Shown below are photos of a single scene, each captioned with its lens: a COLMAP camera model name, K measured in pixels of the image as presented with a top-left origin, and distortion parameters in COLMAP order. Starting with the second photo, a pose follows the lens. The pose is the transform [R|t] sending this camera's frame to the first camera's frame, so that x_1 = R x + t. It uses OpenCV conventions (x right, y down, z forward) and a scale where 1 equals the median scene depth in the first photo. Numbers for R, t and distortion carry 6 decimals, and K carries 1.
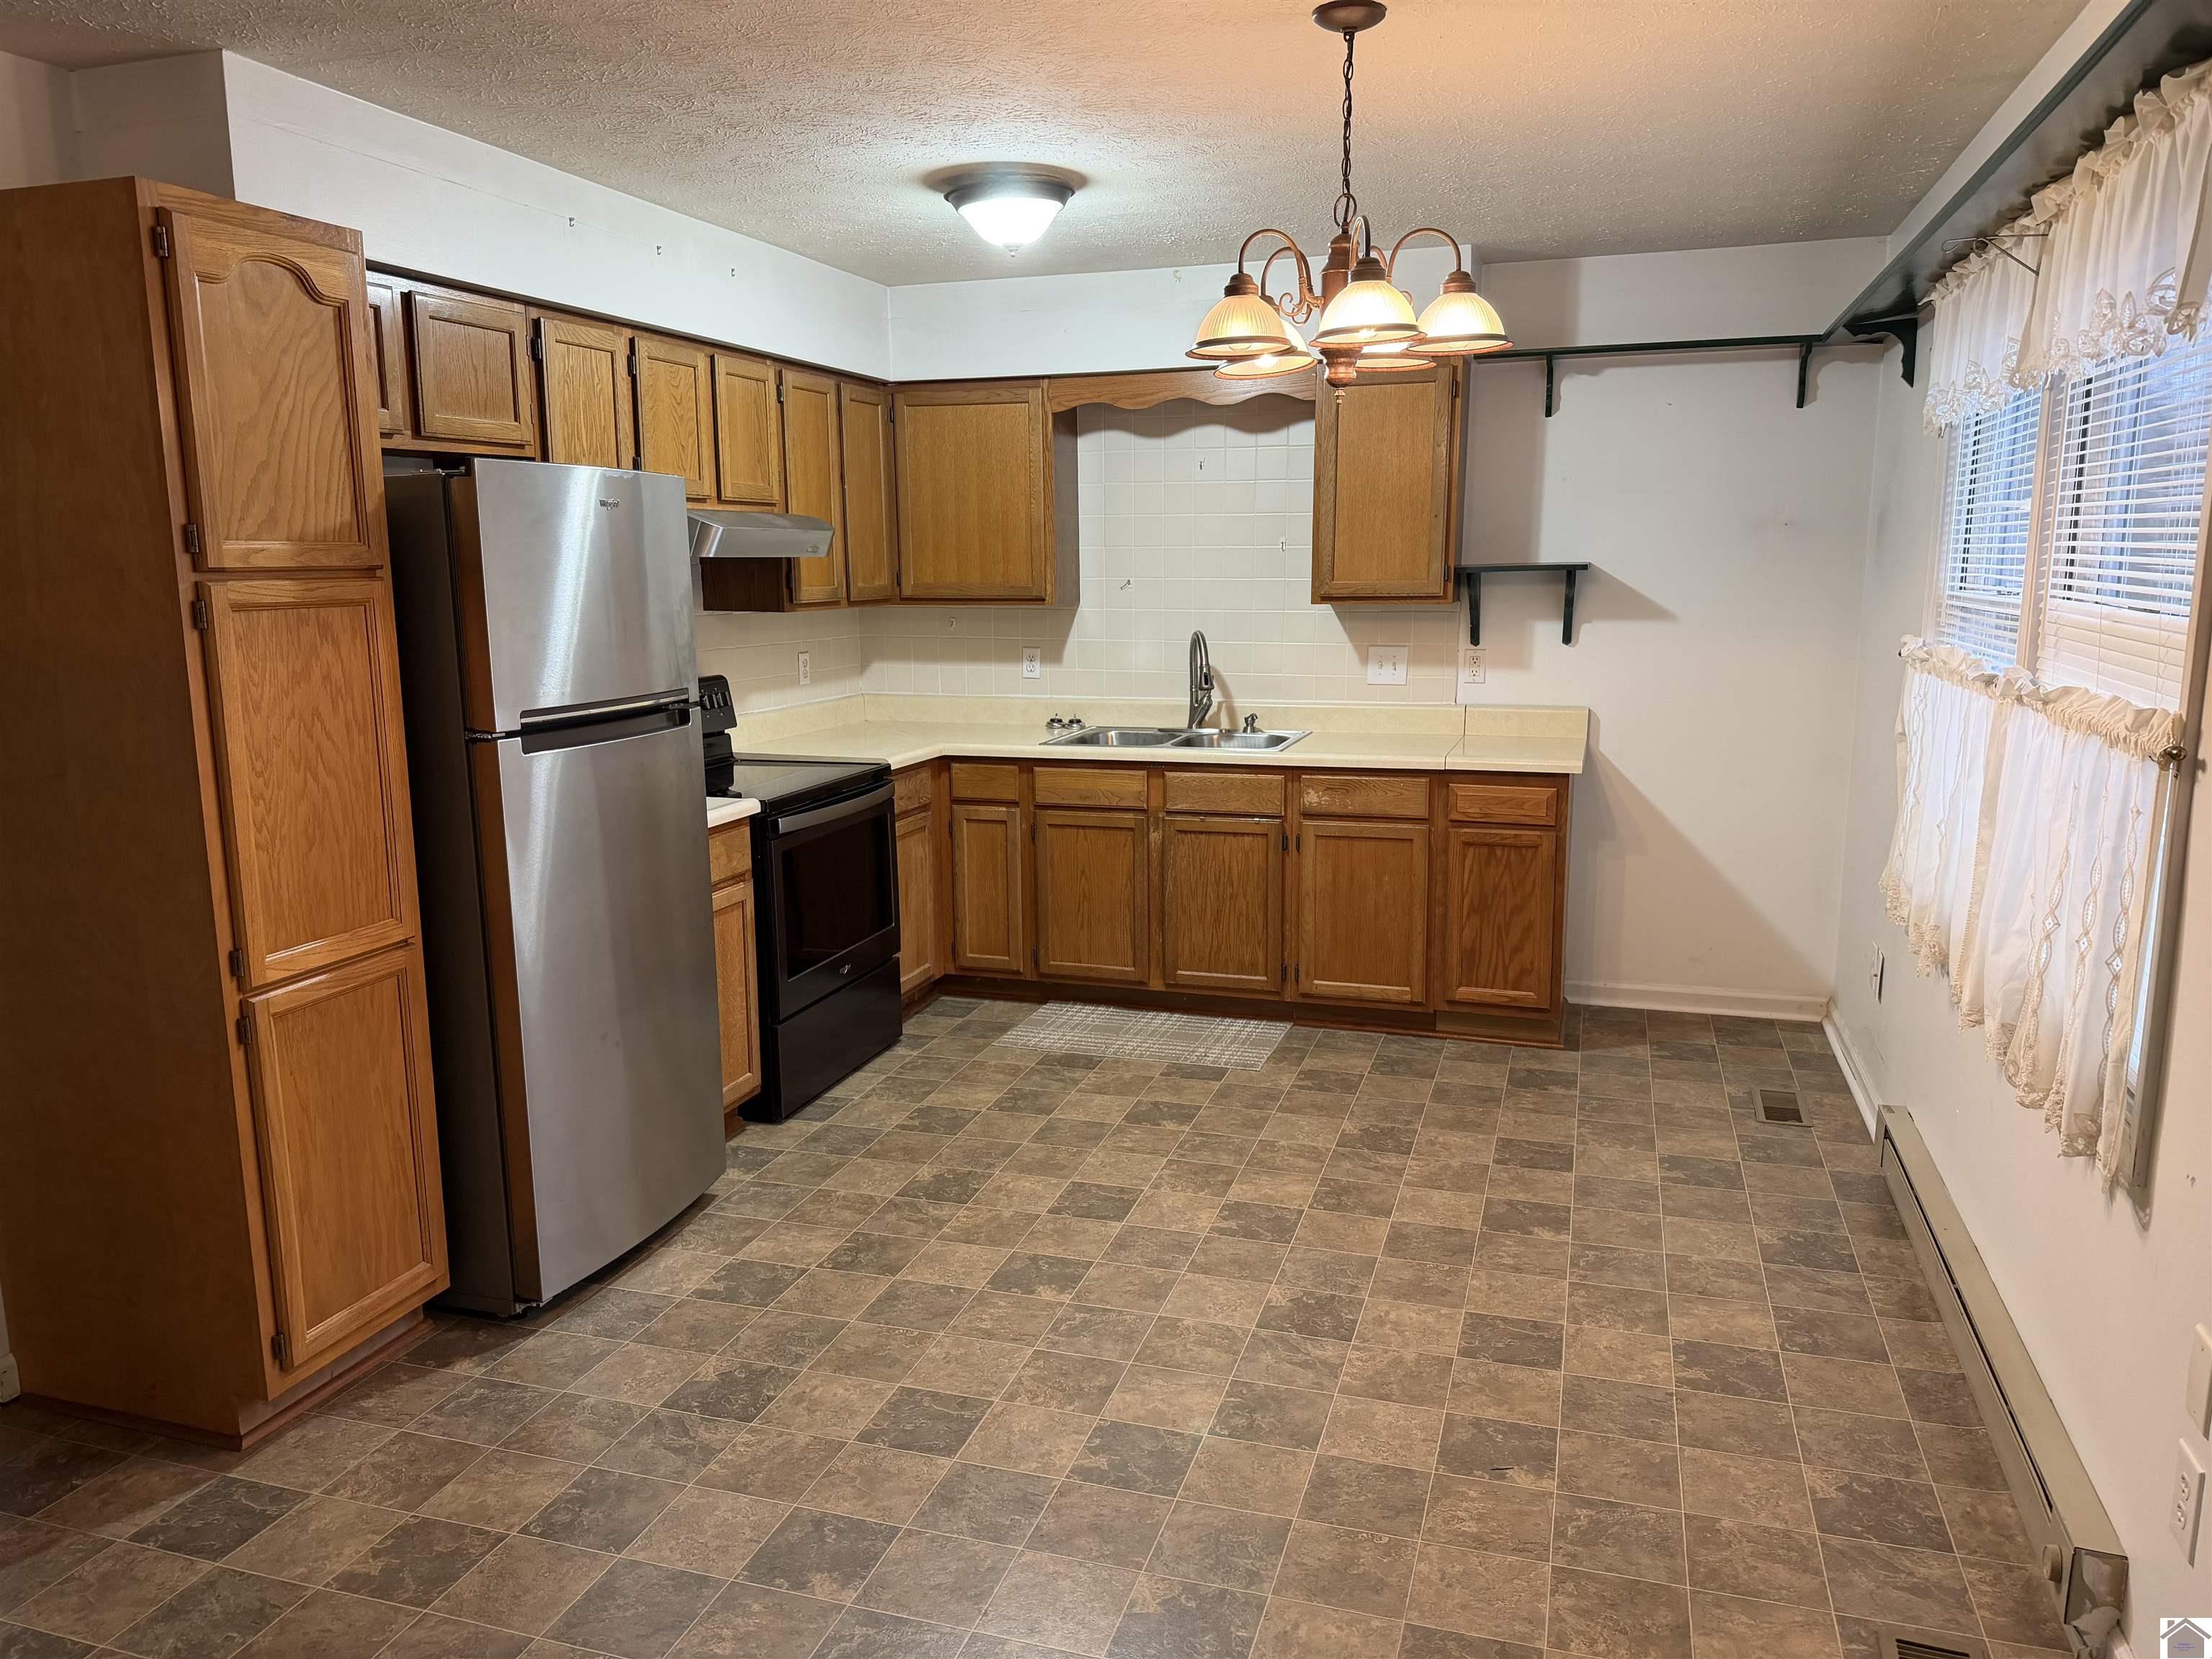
lens RADIAL K [[1542.3, 0, 1098.4], [0, 1542.3, 834.7], [0, 0, 1]] dist [0.040001, -0.046138]
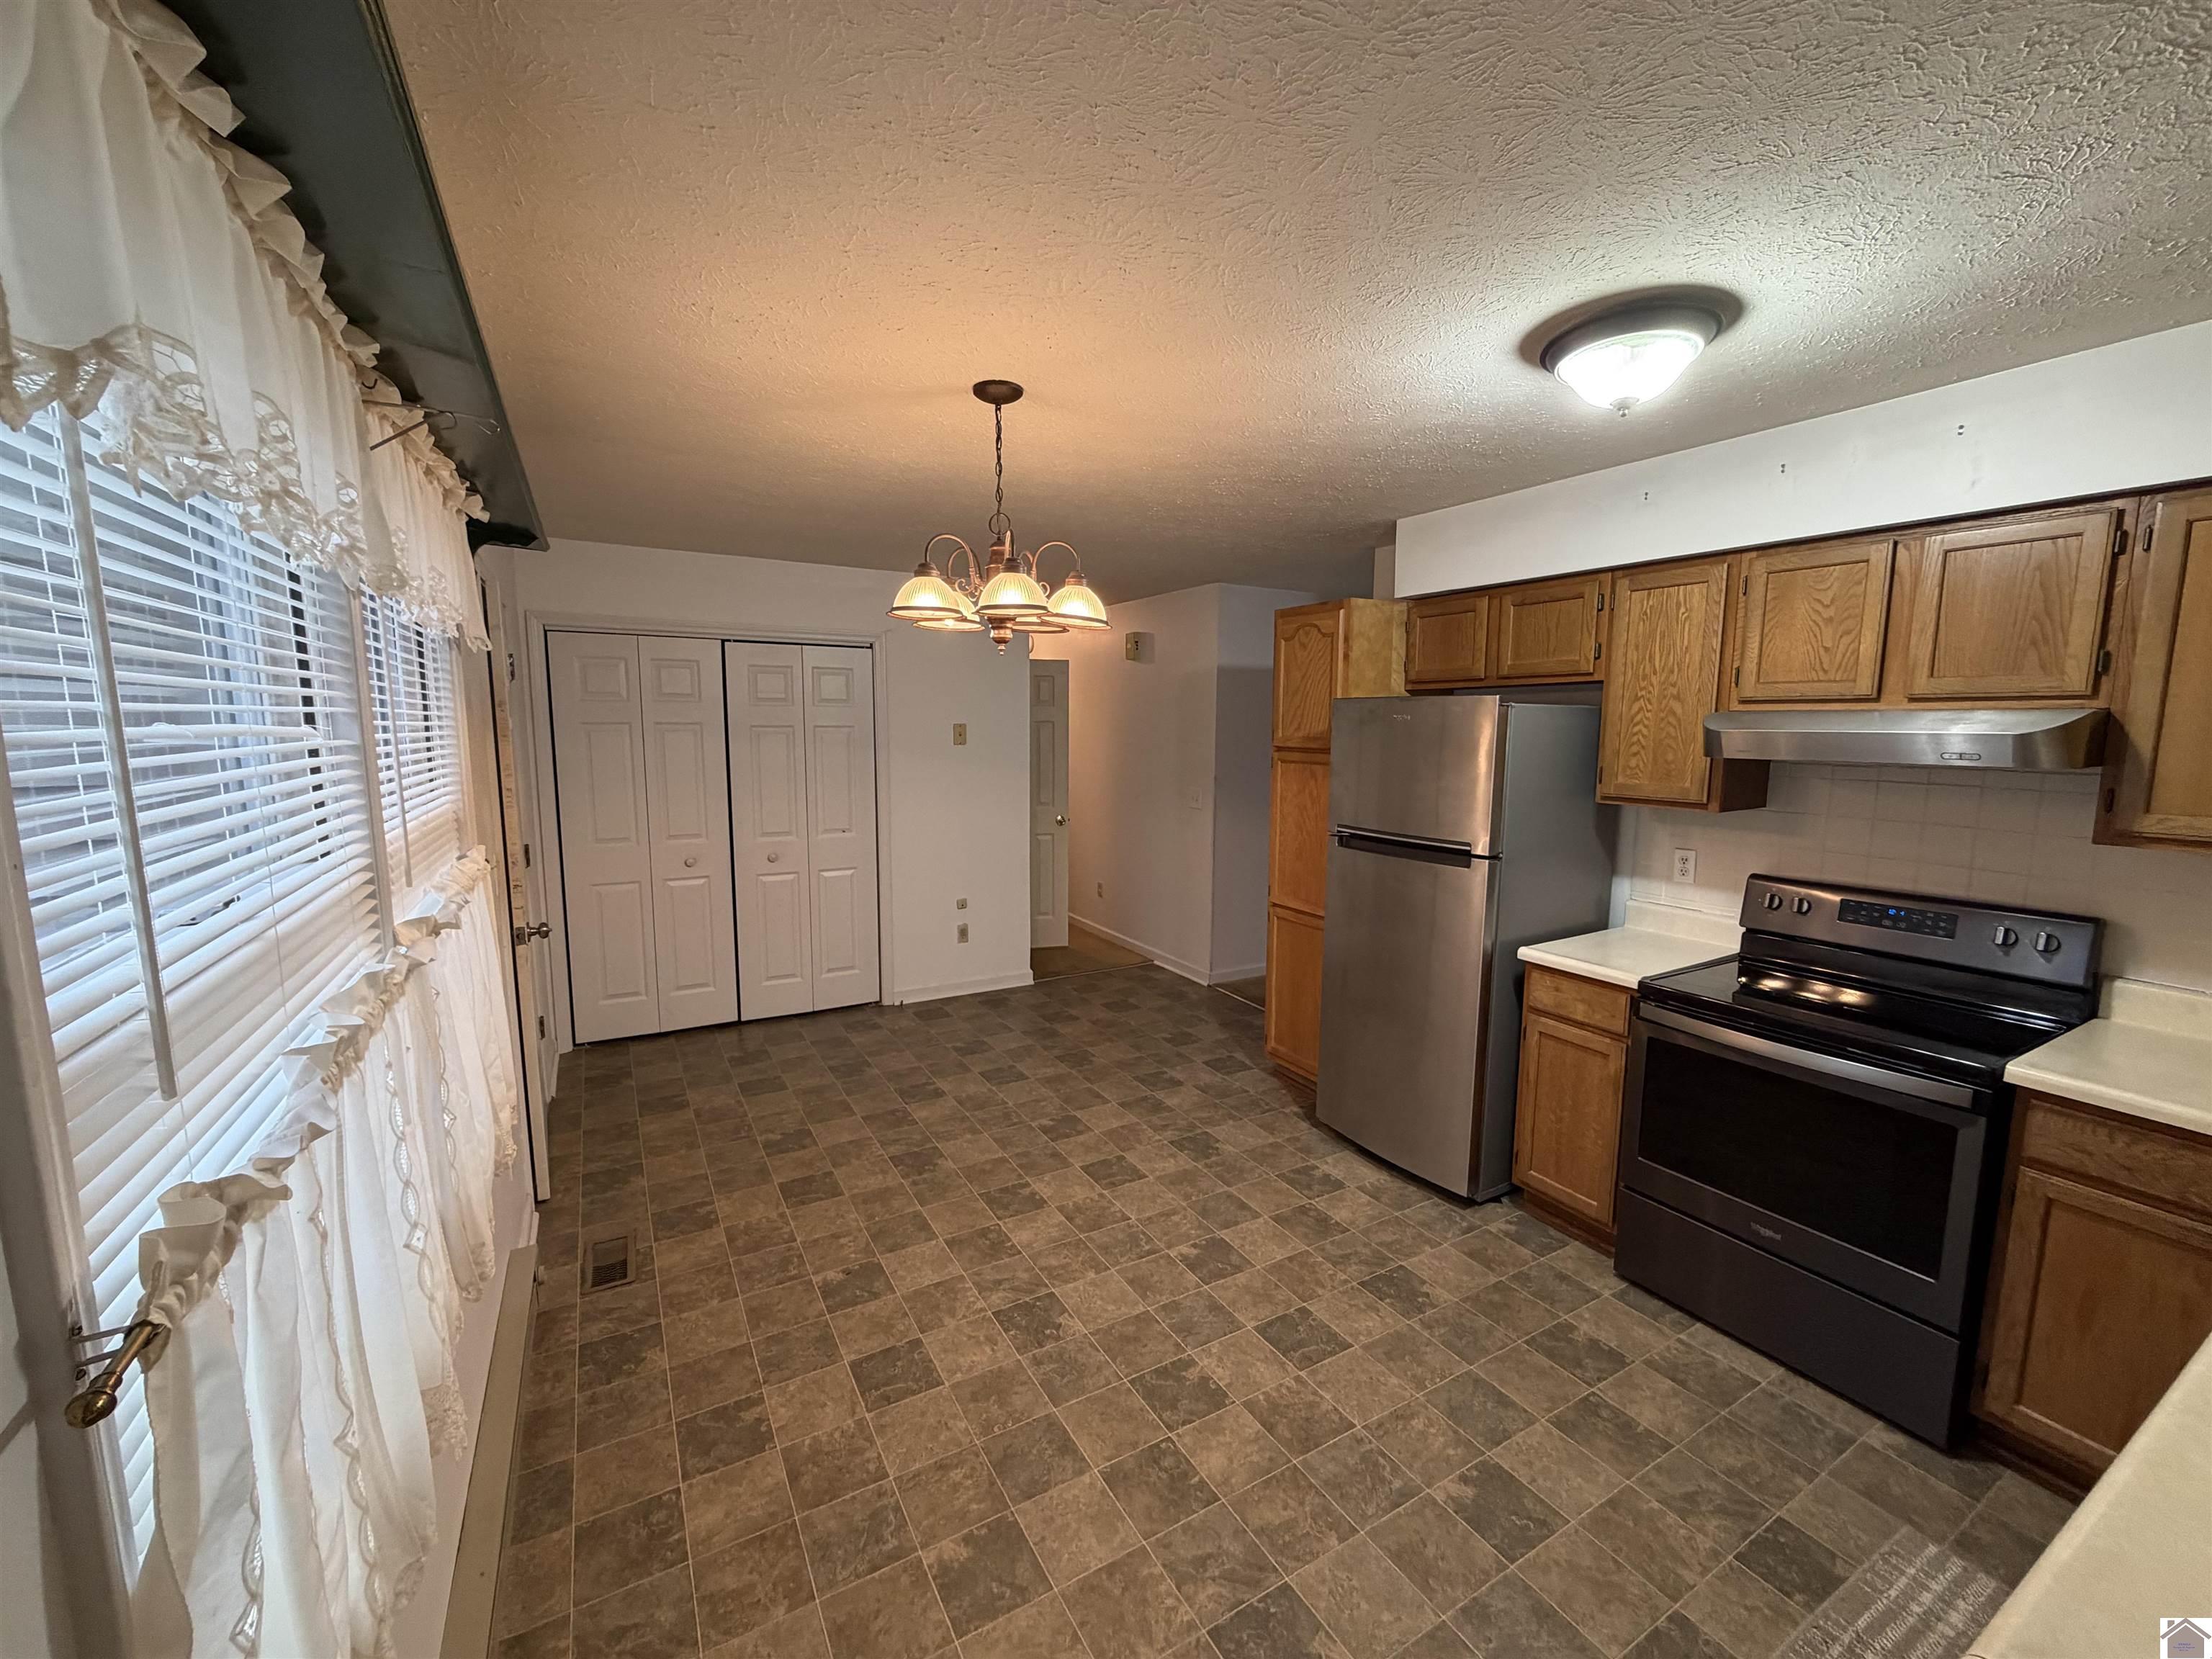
lens RADIAL K [[878.8, 0, 1099.6], [0, 878.8, 829.9], [0, 0, 1]] dist [-0.004278, -0.001533]
pose [[-0.675340, 0.099870, -0.730713, 0.425385], [-0.127613, 0.960020, 0.249152, -0.204682], [0.726382, 0.261511, -0.635595, 0.980416]]
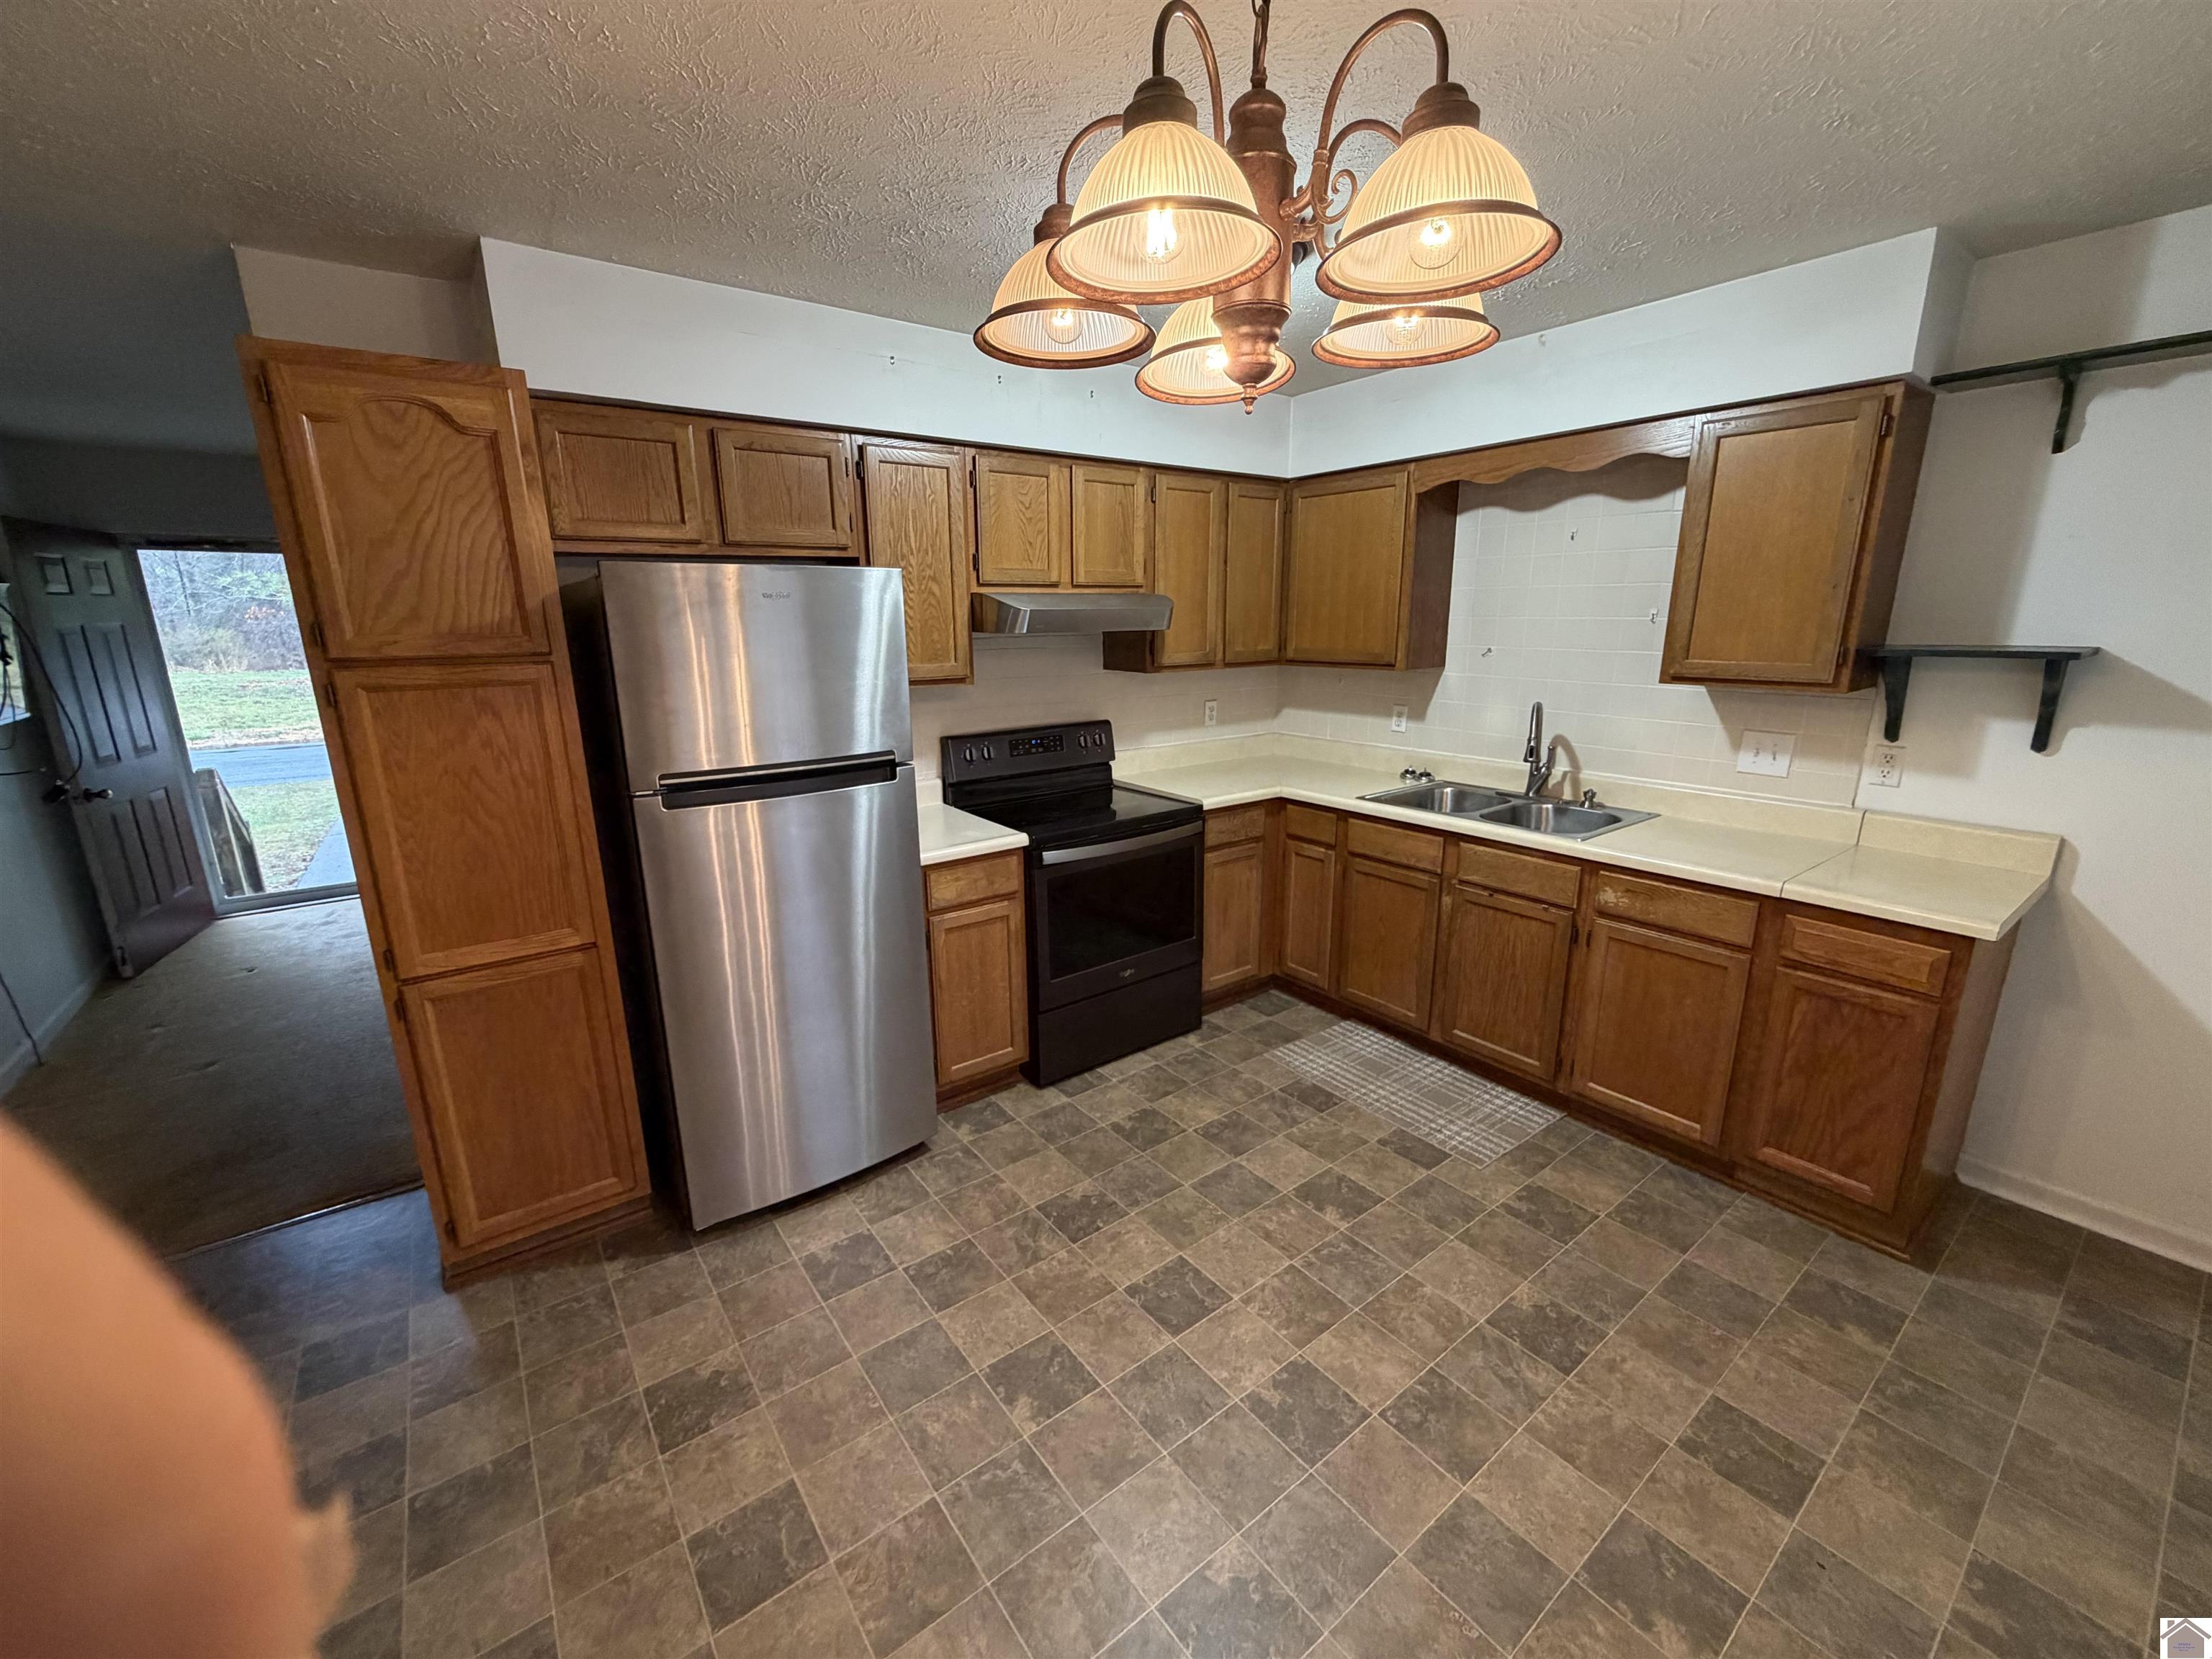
lens RADIAL K [[878.8, 0, 1096.1], [0, 878.8, 832.7], [0, 0, 1]] dist [-0.004278, -0.001533]
pose [[0.815437, 0.140258, -0.561596, 0.189897], [-0.100412, 0.989766, 0.101395, -0.090313], [0.570070, -0.026290, 0.821176, 0.418459]]
